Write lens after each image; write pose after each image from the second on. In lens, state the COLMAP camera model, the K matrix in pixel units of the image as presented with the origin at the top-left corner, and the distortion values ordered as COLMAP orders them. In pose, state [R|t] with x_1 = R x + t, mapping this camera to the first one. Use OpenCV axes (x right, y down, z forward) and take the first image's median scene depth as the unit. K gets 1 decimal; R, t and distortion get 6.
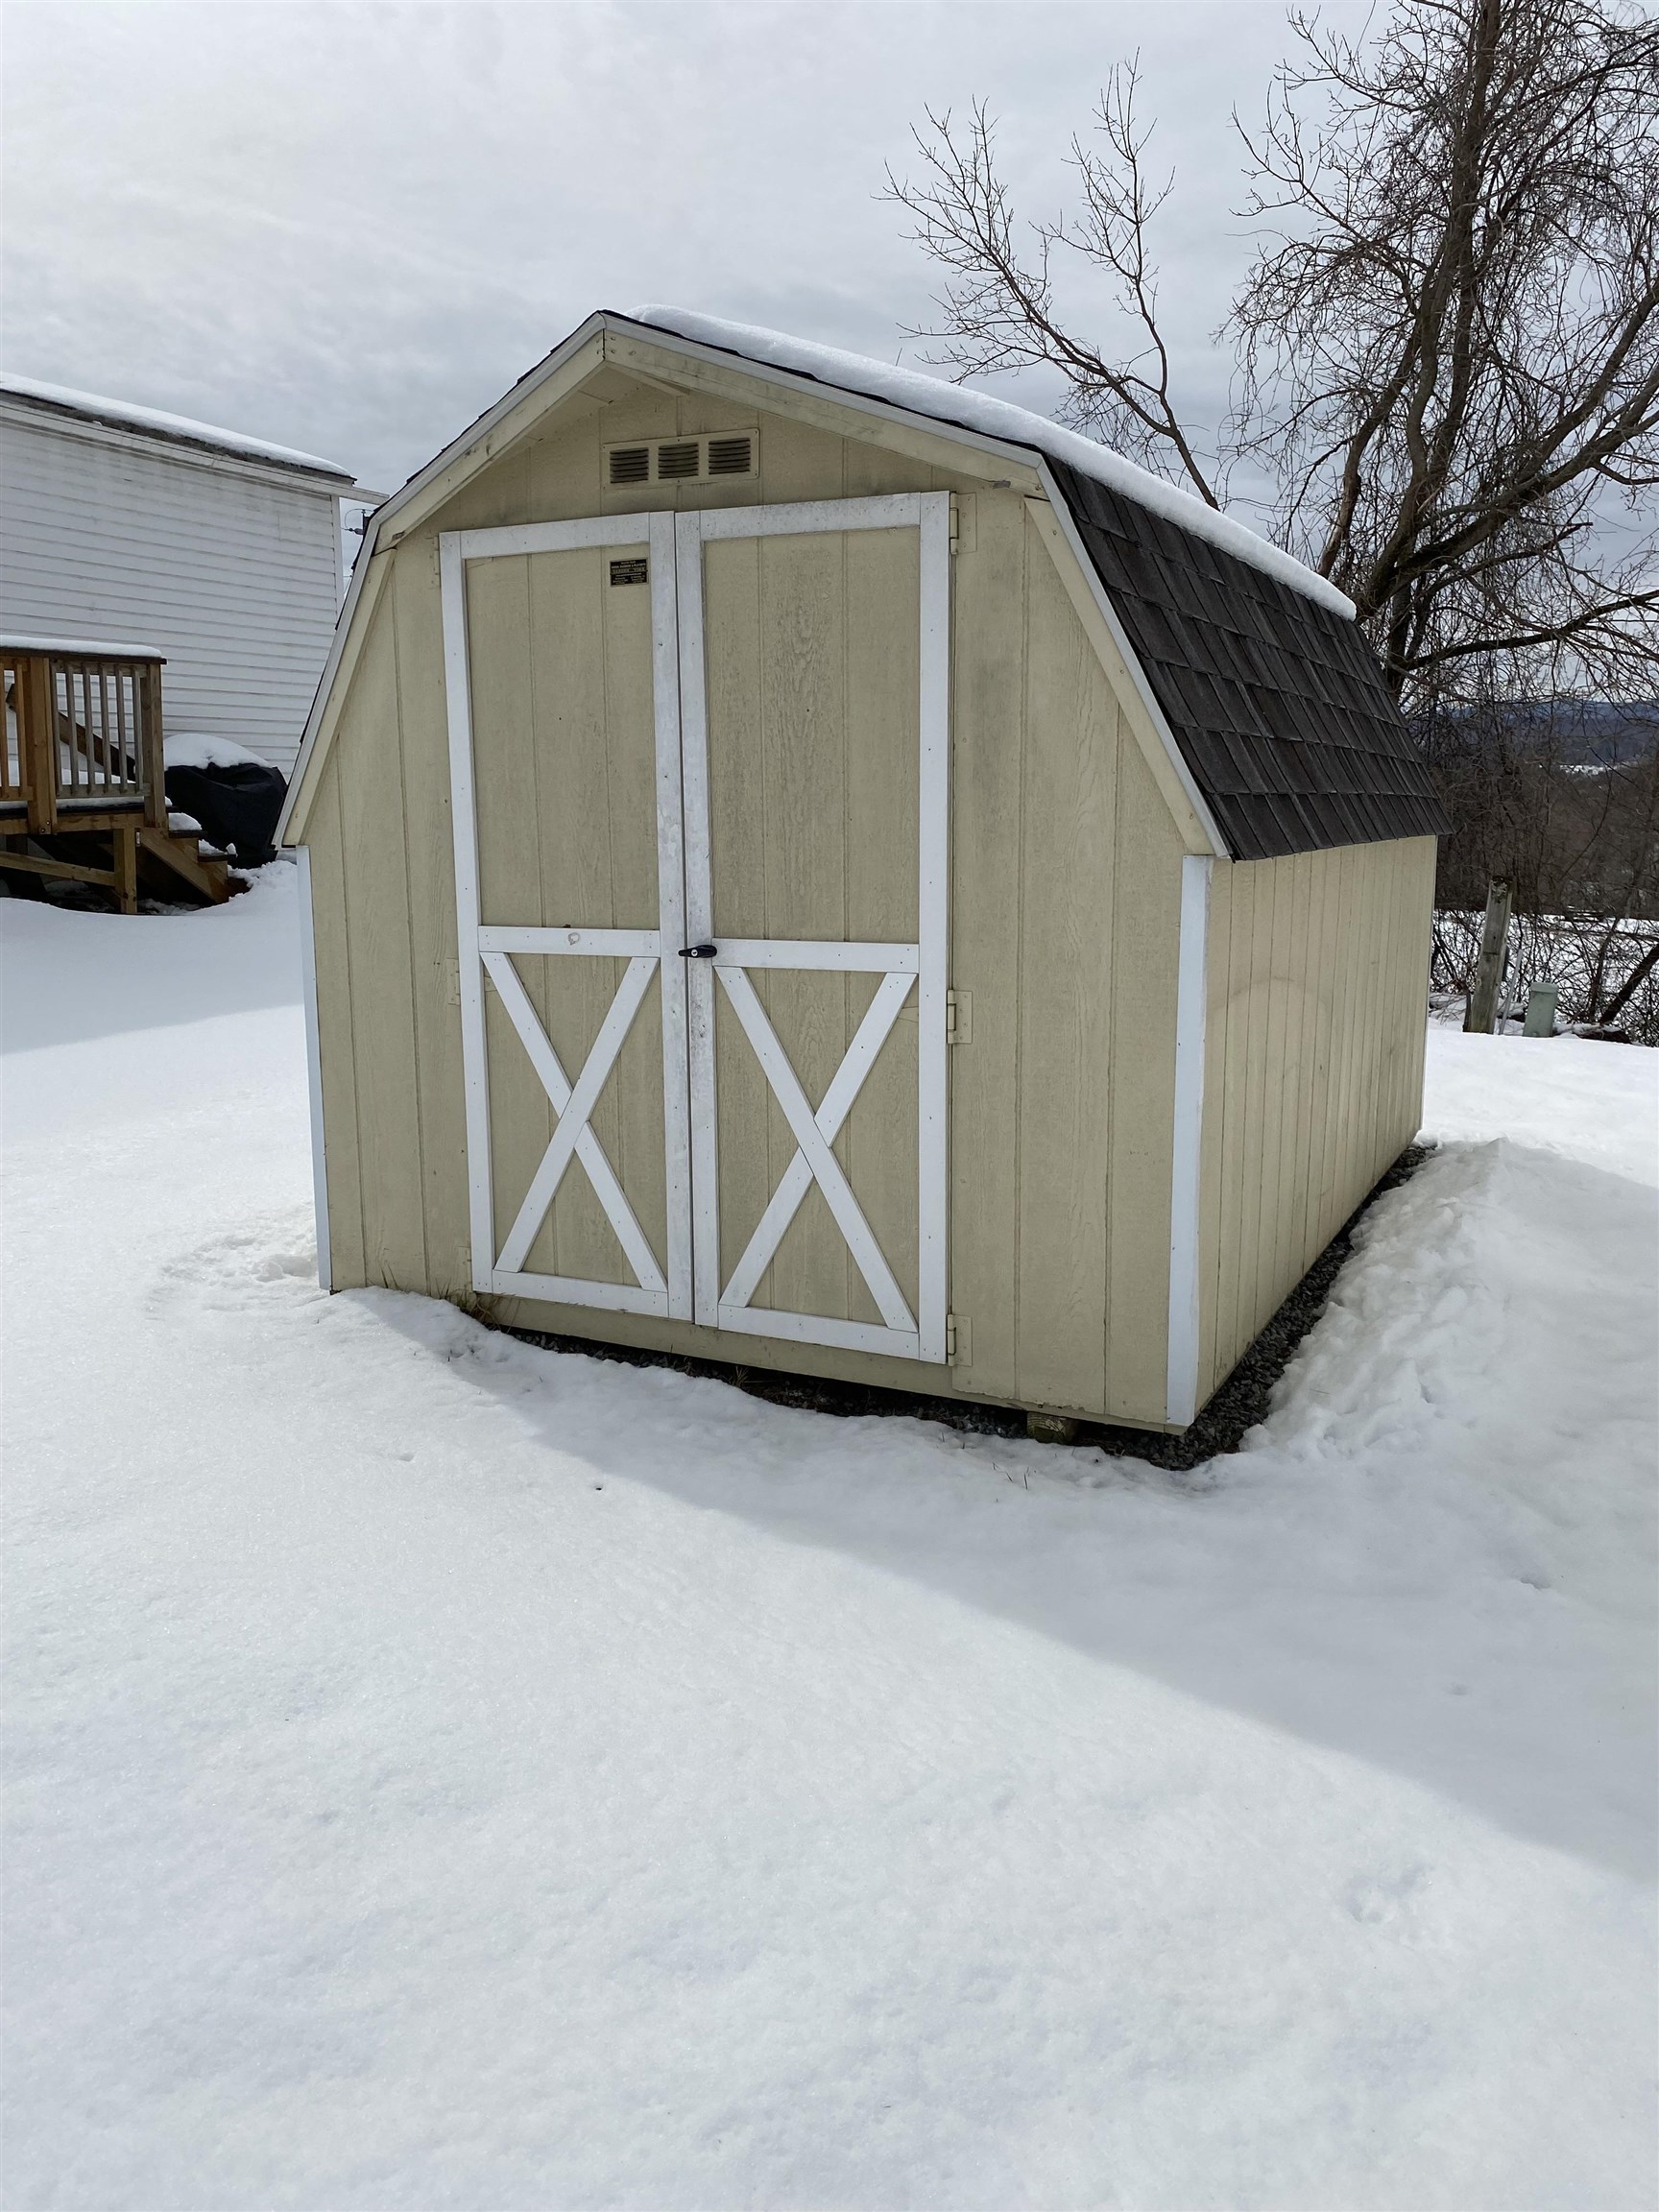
lens RADIAL K [[1688.7, 0, 823.4], [0, 1688.7, 1116.8], [0, 0, 1]] dist [0.029947, -0.025328]
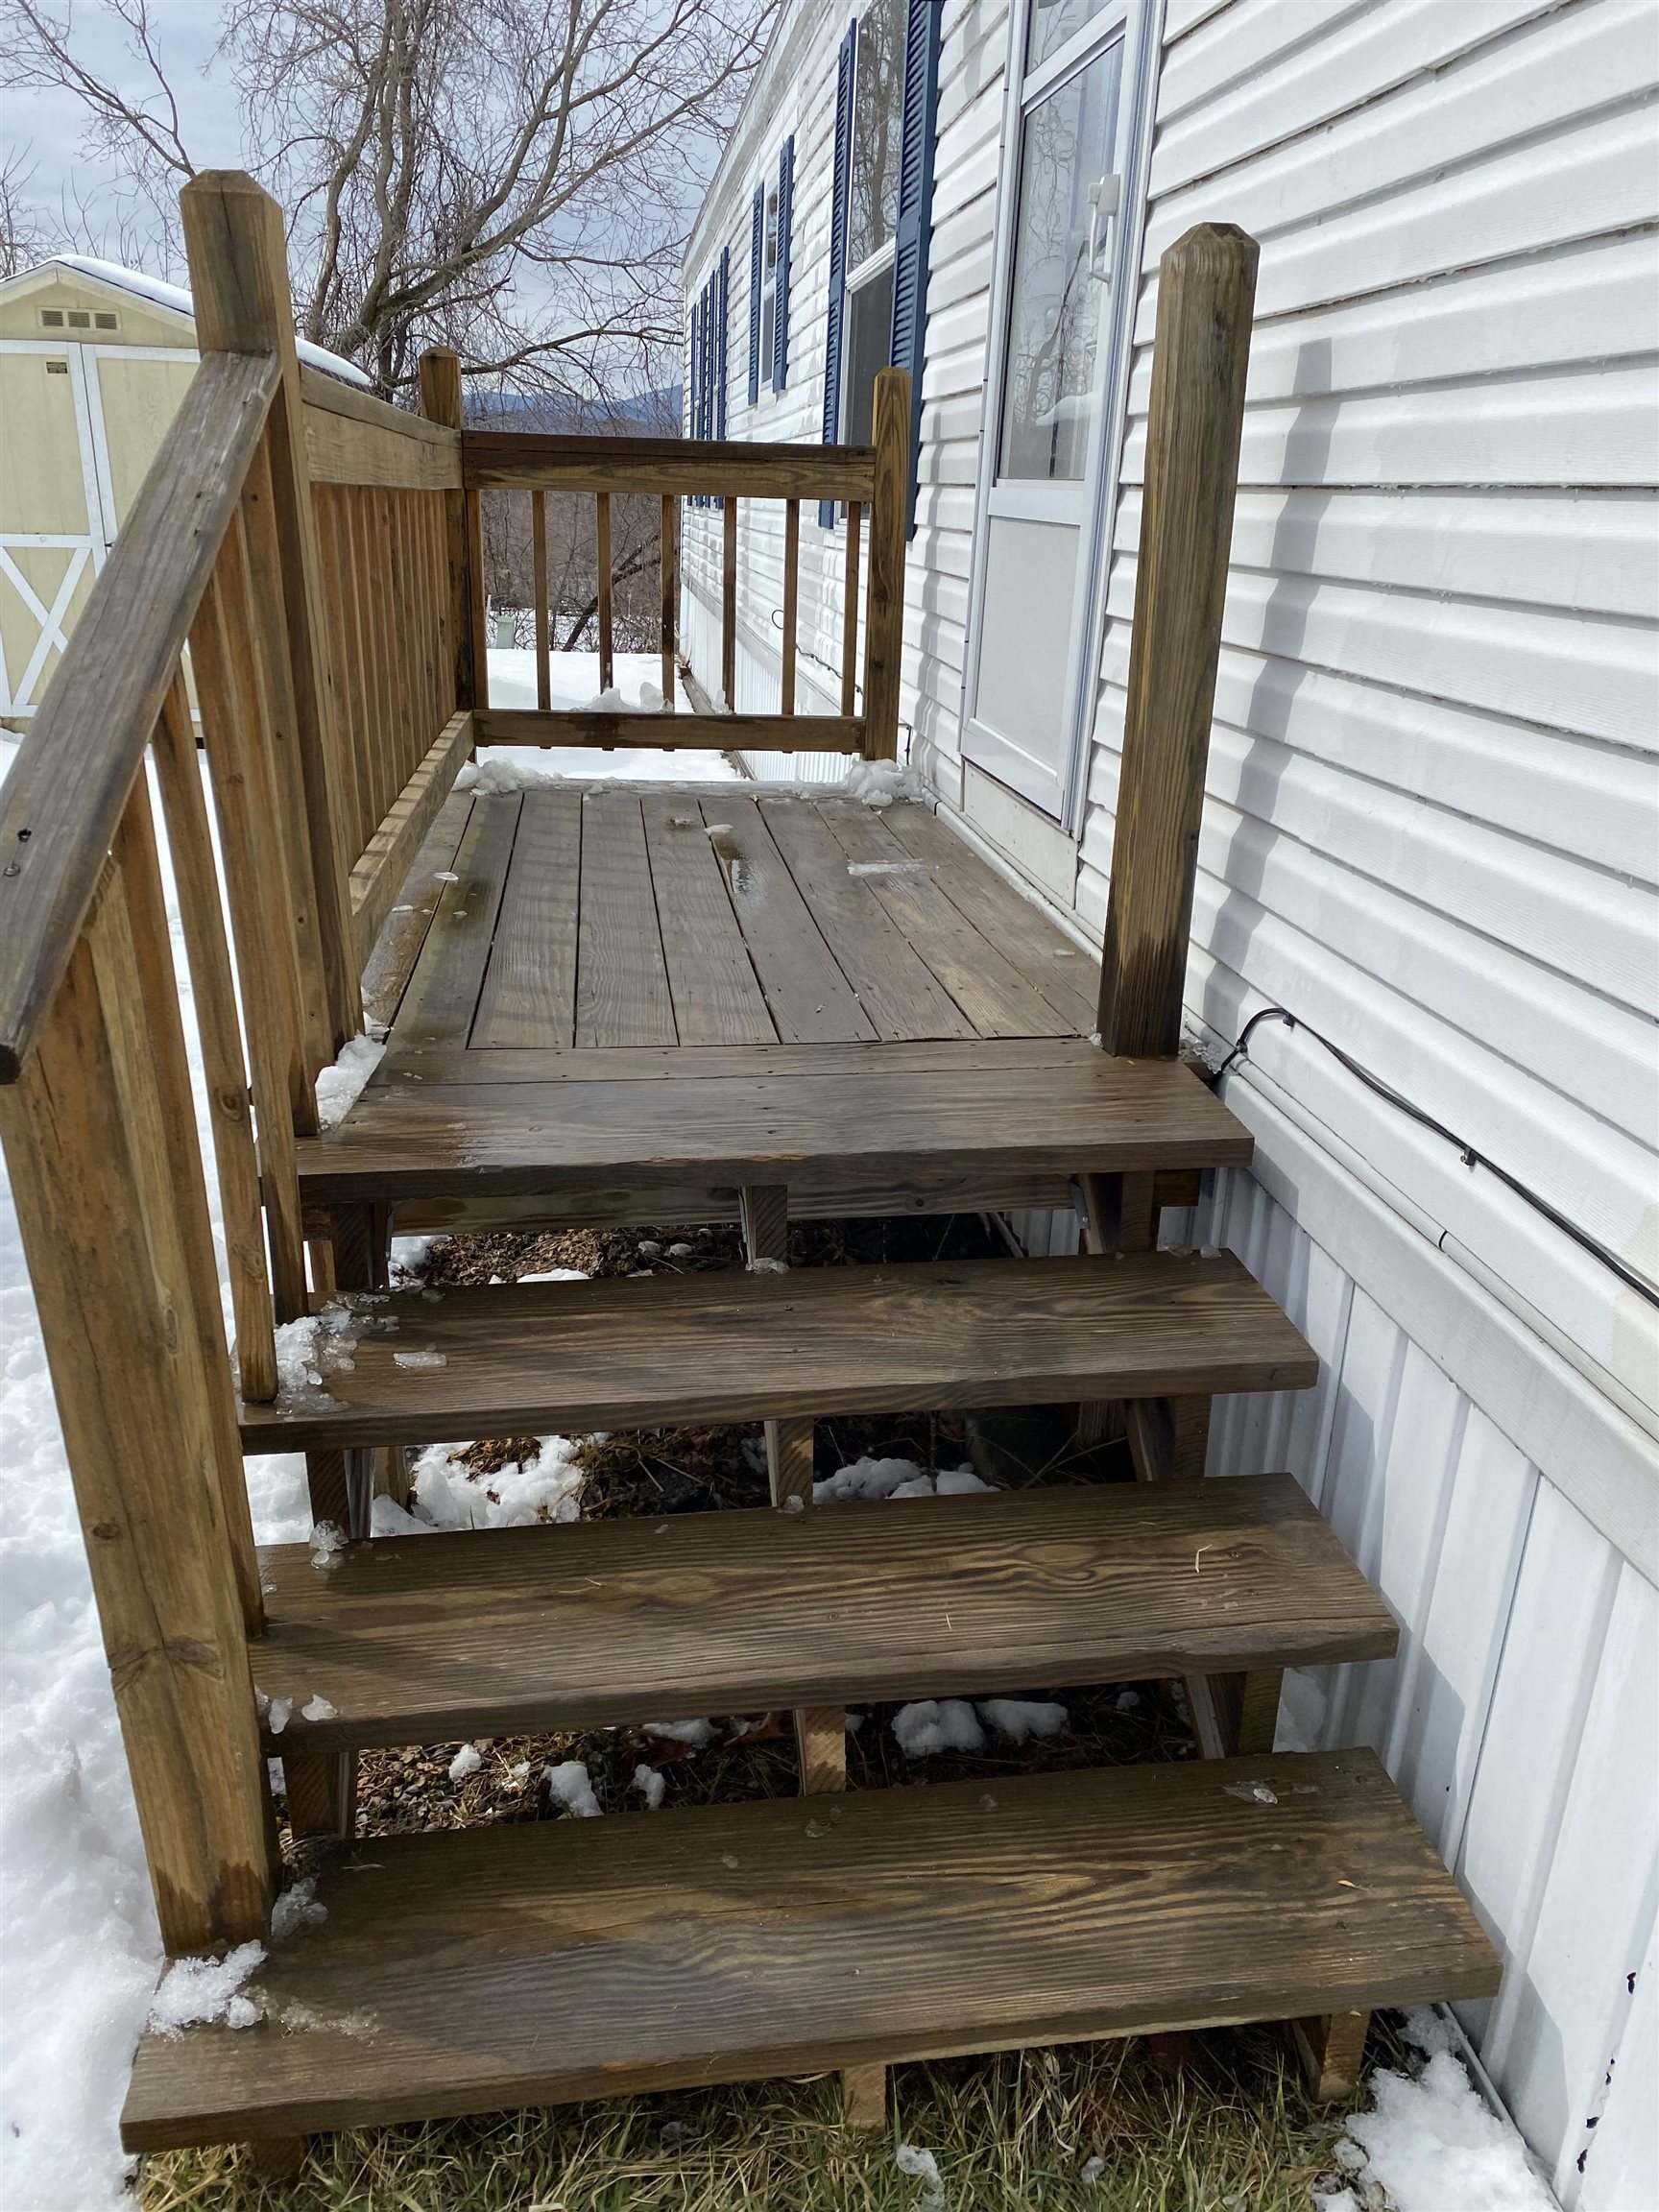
lens RADIAL K [[1688.7, 0, 823.4], [0, 1688.7, 1116.8], [0, 0, 1]] dist [0.029947, -0.025328]
pose [[0.850106, -0.147444, 0.505550, -0.130150], [0.060076, 0.980890, 0.185057, 0.071110], [-0.523174, -0.126946, 0.842718, -0.375653]]
